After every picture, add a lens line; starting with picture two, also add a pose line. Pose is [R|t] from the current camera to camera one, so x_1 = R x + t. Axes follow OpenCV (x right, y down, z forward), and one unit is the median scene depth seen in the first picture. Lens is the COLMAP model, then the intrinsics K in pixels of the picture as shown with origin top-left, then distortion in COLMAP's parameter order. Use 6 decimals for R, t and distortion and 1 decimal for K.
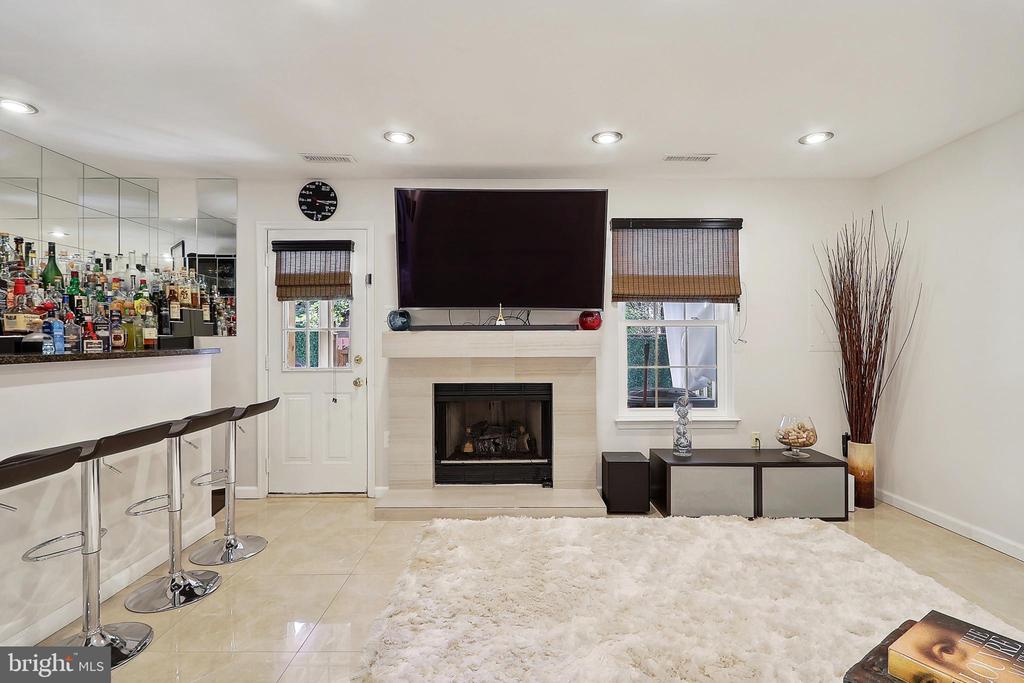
lens RADIAL K [[476.8, 0, 509.8], [0, 476.8, 341.4], [0, 0, 1]] dist [0.001009, -0.002748]
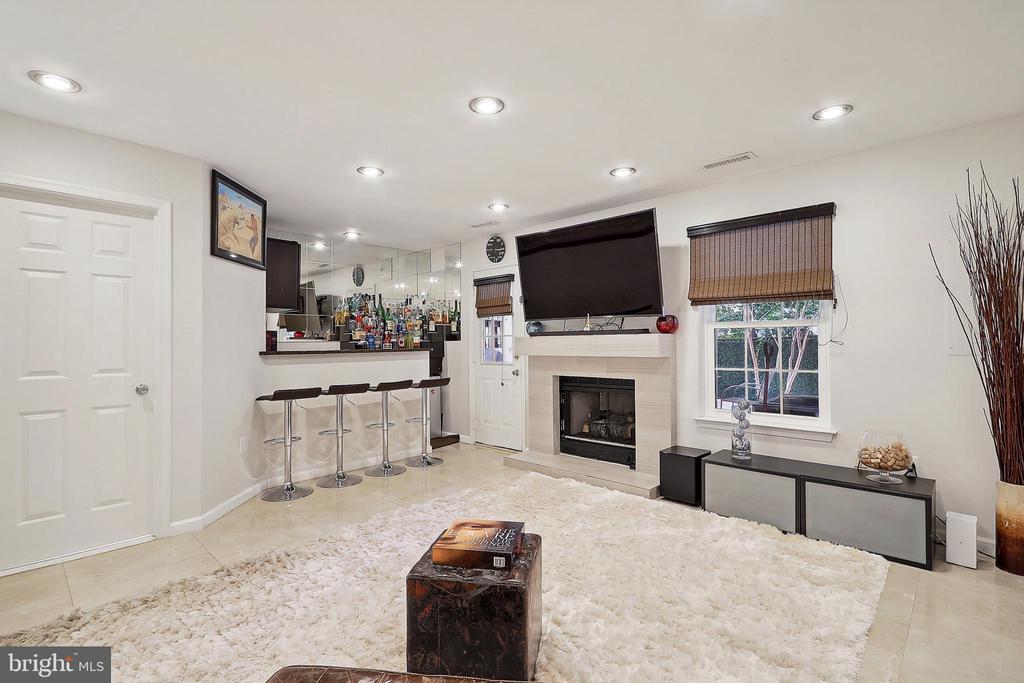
lens RADIAL K [[476.8, 0, 515.5], [0, 476.8, 345.2], [0, 0, 1]] dist [0.001009, -0.002748]
pose [[0.726845, -0.000517, -0.686801, 0.674472], [0.001710, 0.999998, 0.001056, 0.002298], [0.686799, -0.001942, 0.726845, -0.037857]]
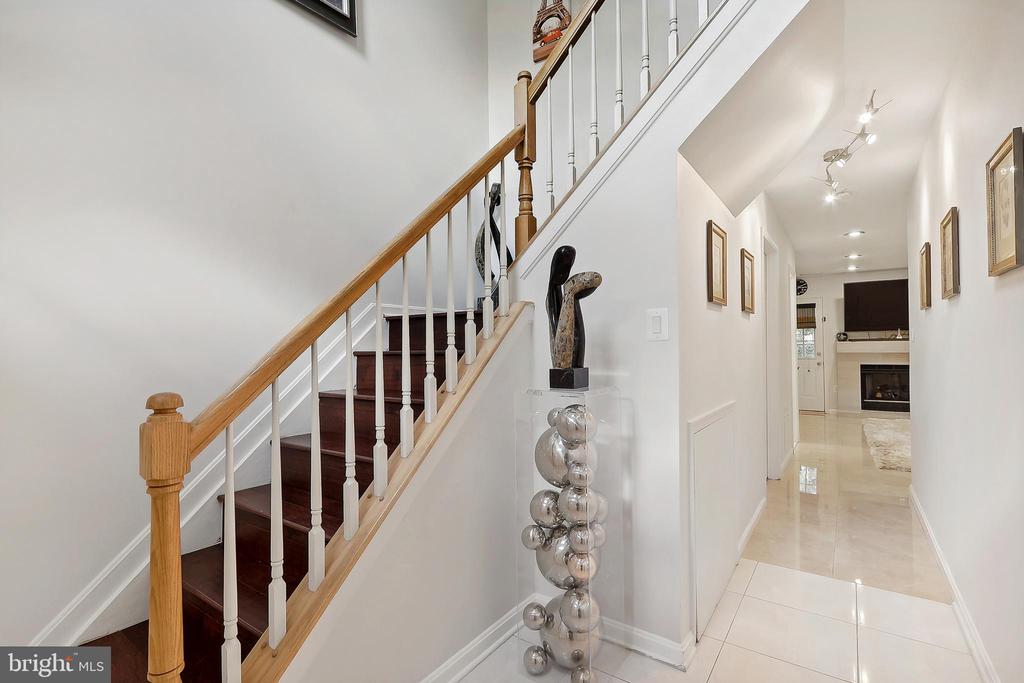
lens RADIAL K [[476.8, 0, 503.6], [0, 476.8, 340.6], [0, 0, 1]] dist [0.001009, -0.002748]
pose [[0.806337, -0.013093, -0.591311, -0.187582], [0.002037, 0.999810, -0.019360, 0.015576], [0.591453, 0.014406, 0.806211, -1.842660]]
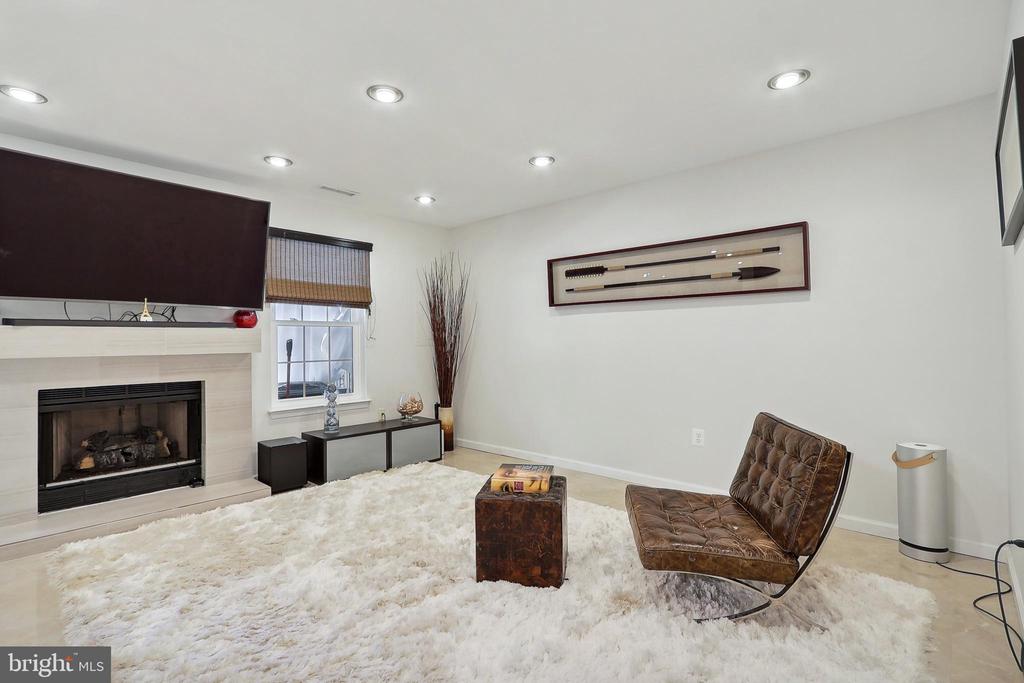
lens RADIAL K [[476.8, 0, 507.6], [0, 476.8, 335.6], [0, 0, 1]] dist [0.001009, -0.002748]
pose [[0.684755, 0.004551, 0.728759, -0.205708], [0.010589, 0.999813, -0.016193, 0.016328], [-0.728696, 0.018805, 0.684579, -0.149757]]
